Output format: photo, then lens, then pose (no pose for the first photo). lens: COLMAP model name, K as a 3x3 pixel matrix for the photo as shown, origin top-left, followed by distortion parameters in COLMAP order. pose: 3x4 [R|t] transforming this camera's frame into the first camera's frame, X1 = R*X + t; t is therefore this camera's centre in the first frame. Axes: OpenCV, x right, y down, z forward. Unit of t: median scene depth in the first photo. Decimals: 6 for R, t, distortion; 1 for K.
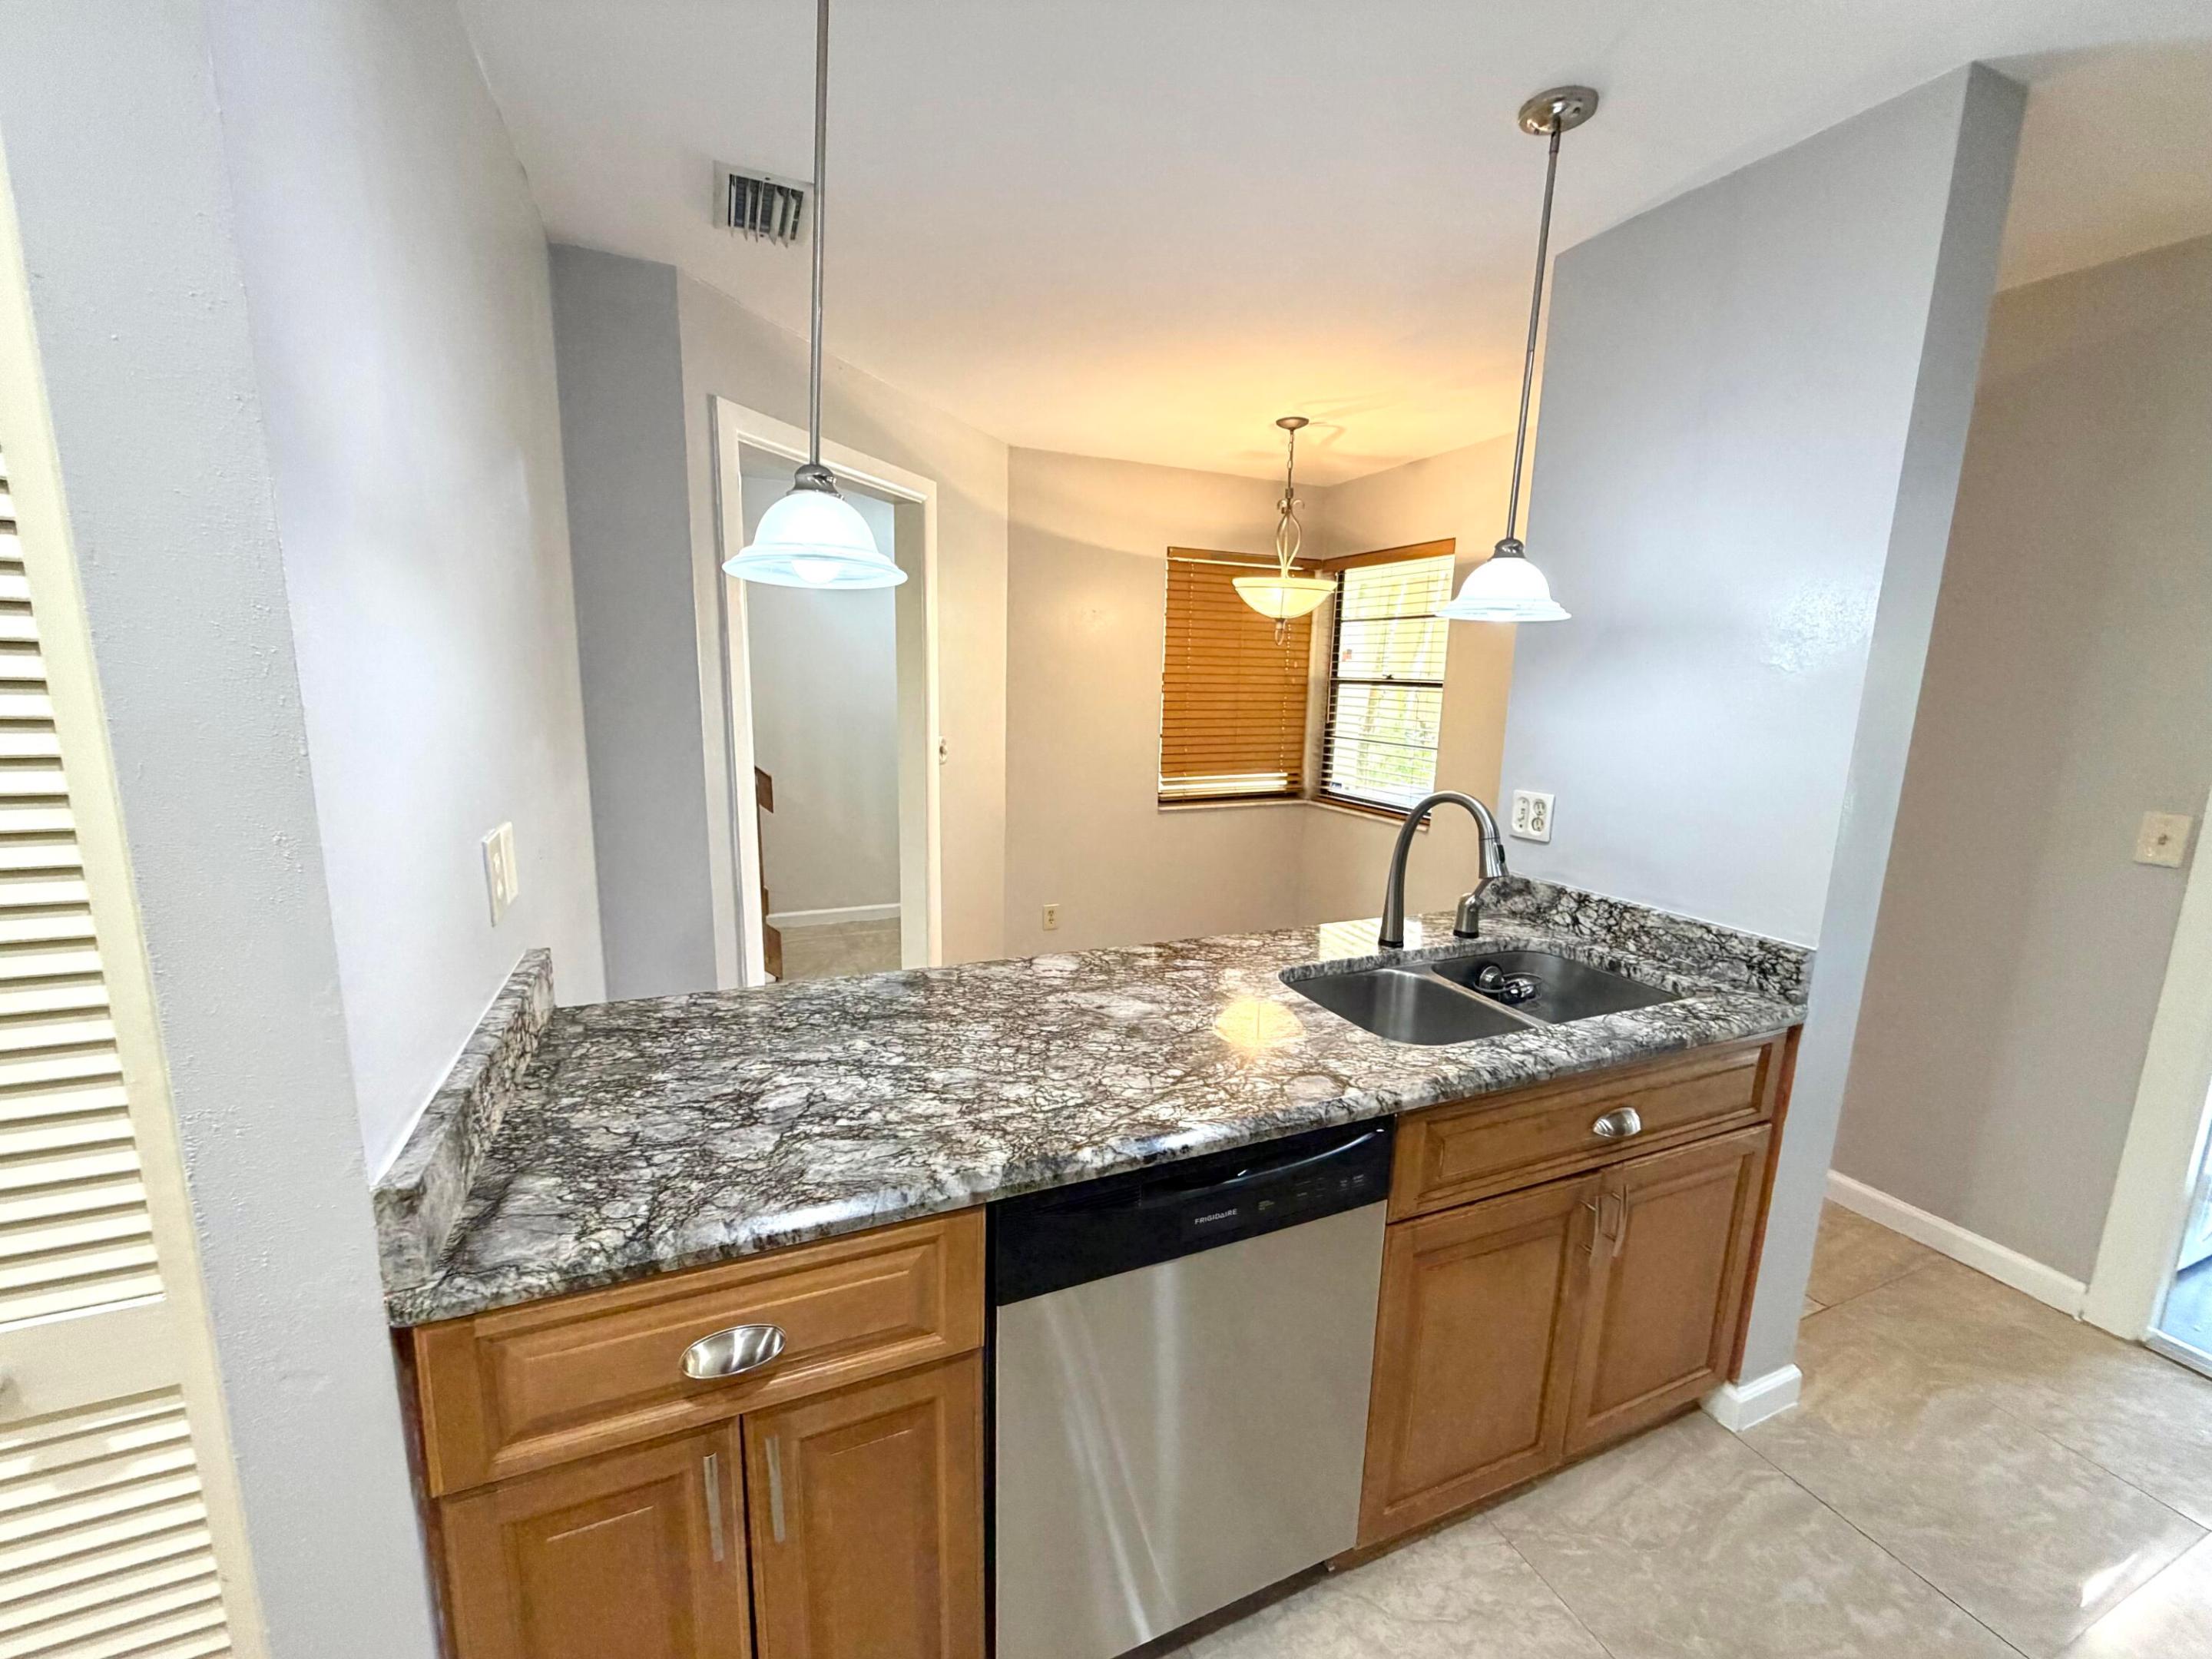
lens RADIAL K [[885.1, 0, 1089.6], [0, 885.1, 836.8], [0, 0, 1]] dist [-0.000357, 0.000662]
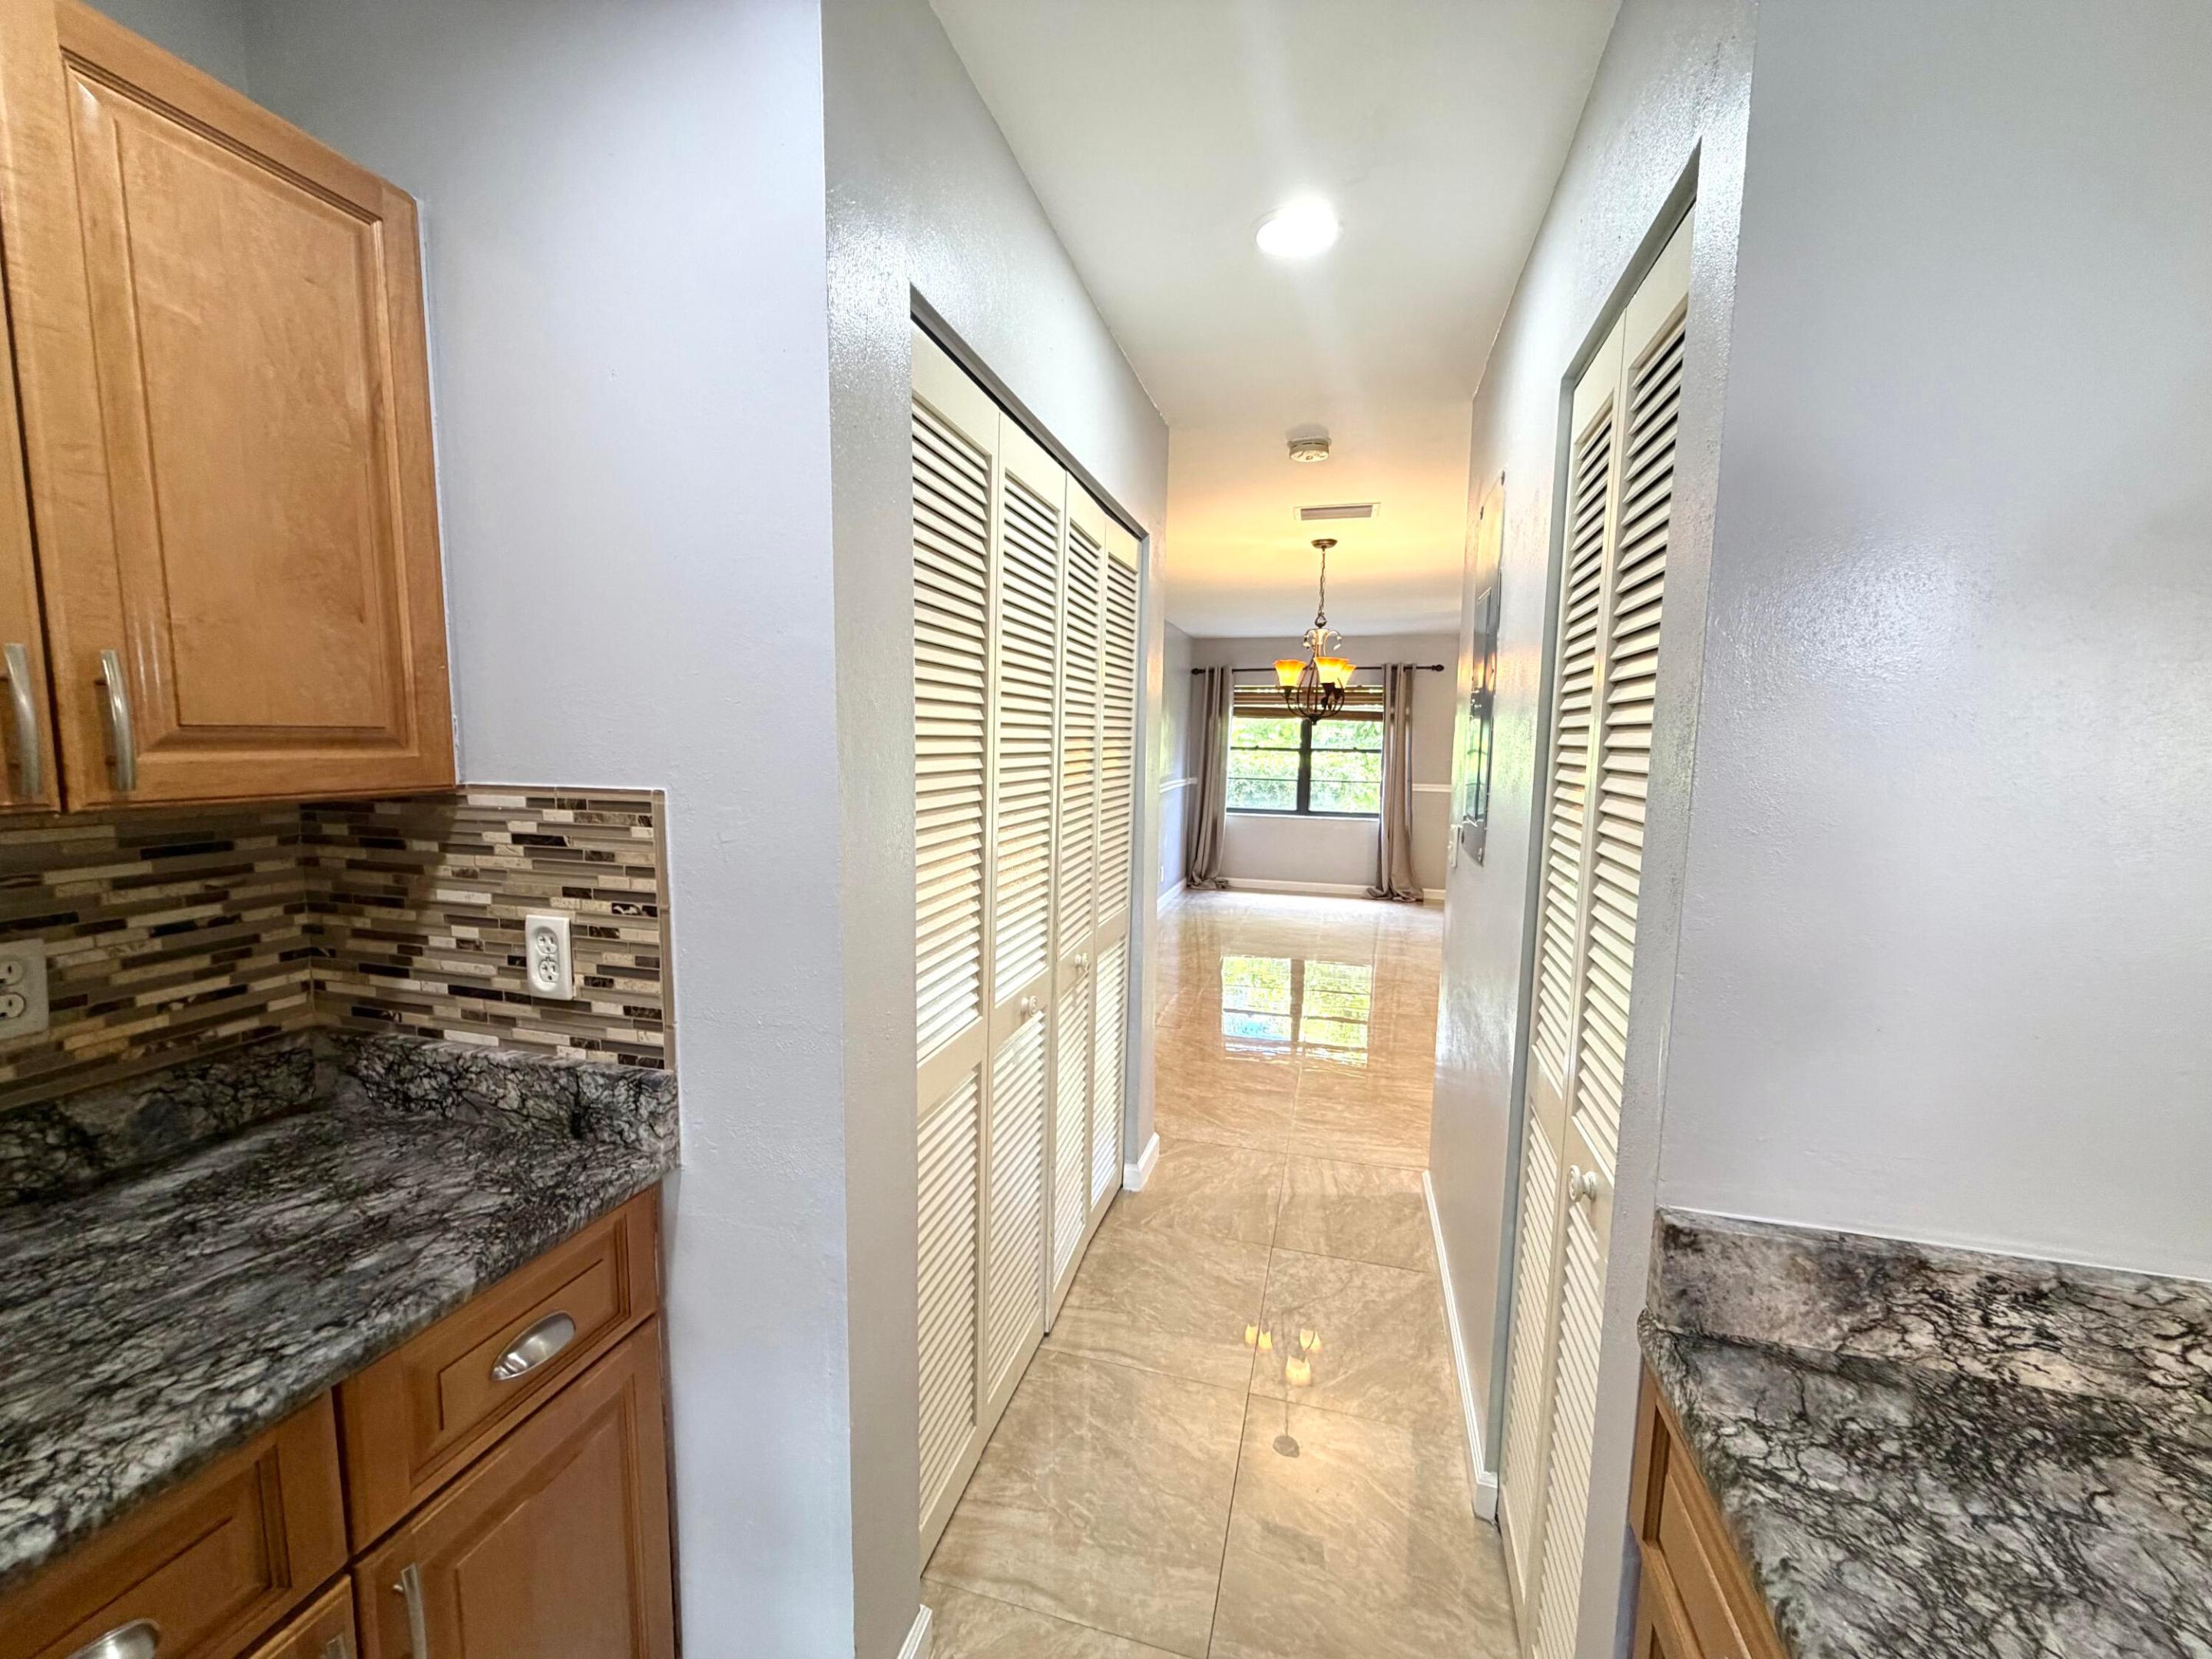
lens RADIAL K [[885.1, 0, 1095.4], [0, 885.1, 830.8], [0, 0, 1]] dist [-0.000357, 0.000662]
pose [[-0.624698, 0.049766, -0.779279, 0.189866], [-0.172859, 0.964394, 0.200158, -0.060450], [0.761493, 0.259744, -0.593853, 0.419158]]
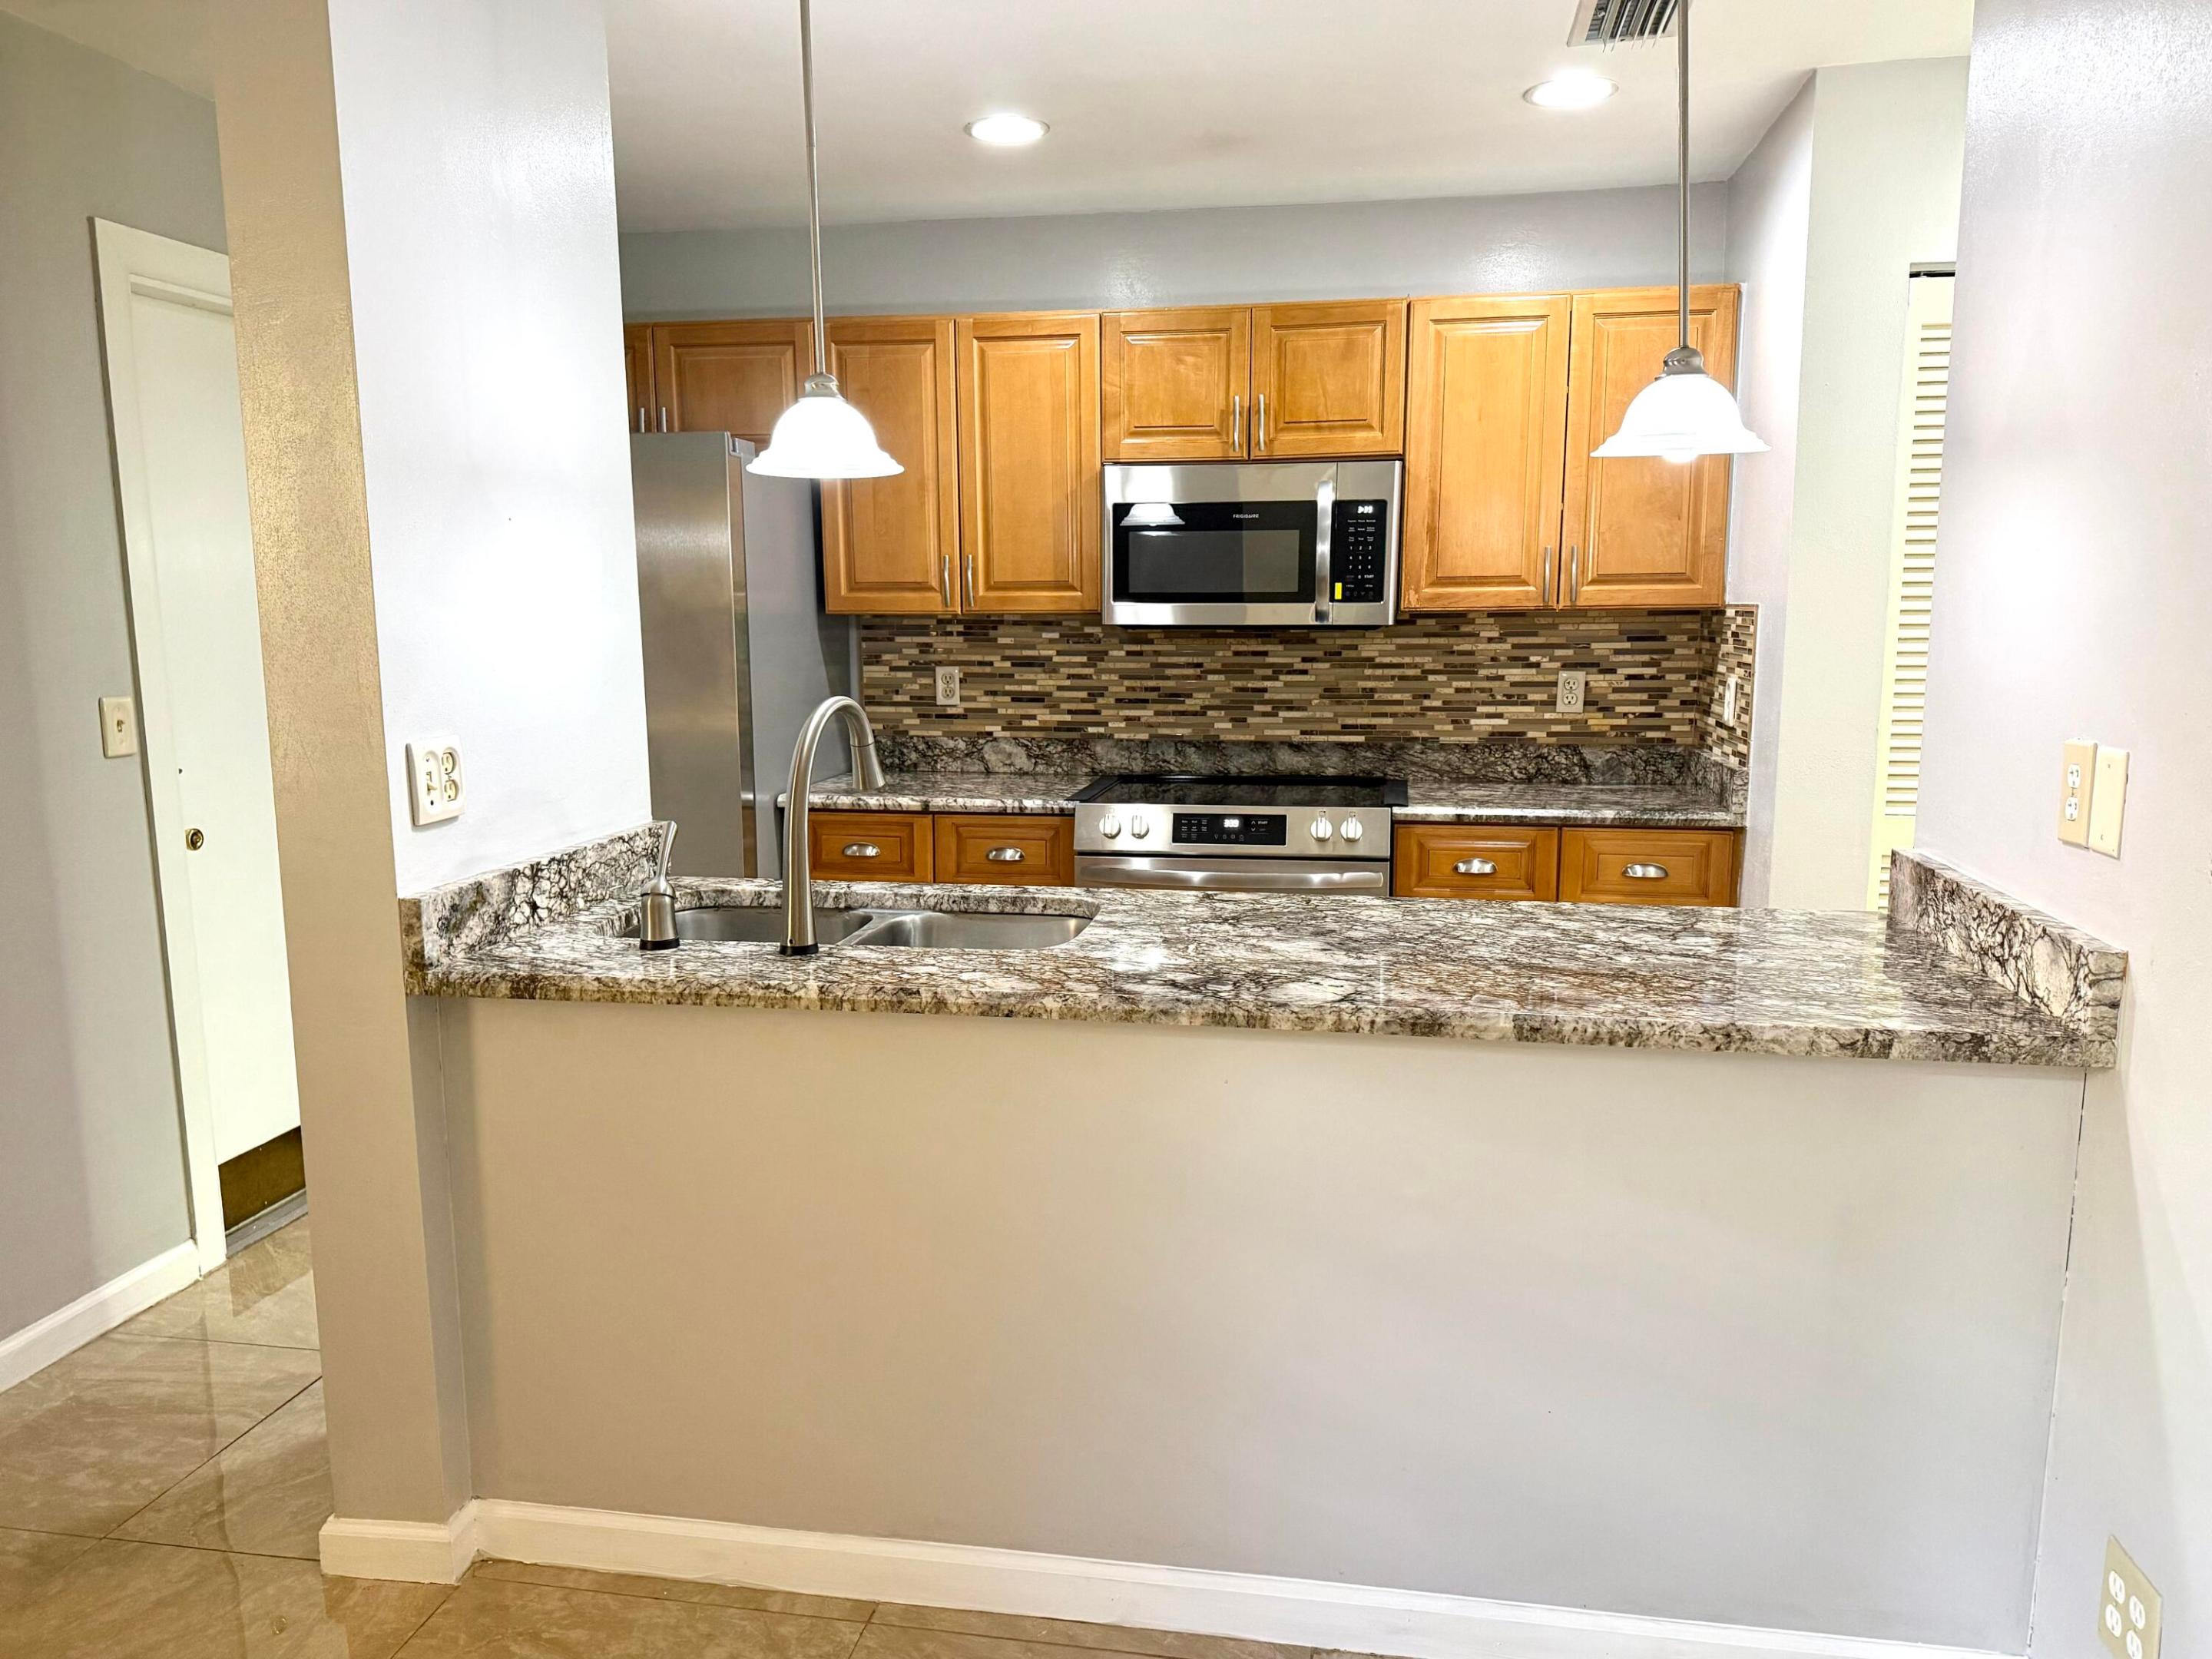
lens RADIAL K [[1576.7, 0, 1098.9], [0, 1576.7, 860.4], [0, 0, 1]] dist [0.090960, -0.006733]
pose [[-0.836418, -0.107686, 0.537409, -0.480257], [0.087651, 0.941609, 0.325099, -0.311108], [-0.541038, 0.319023, -0.778140, 1.803582]]
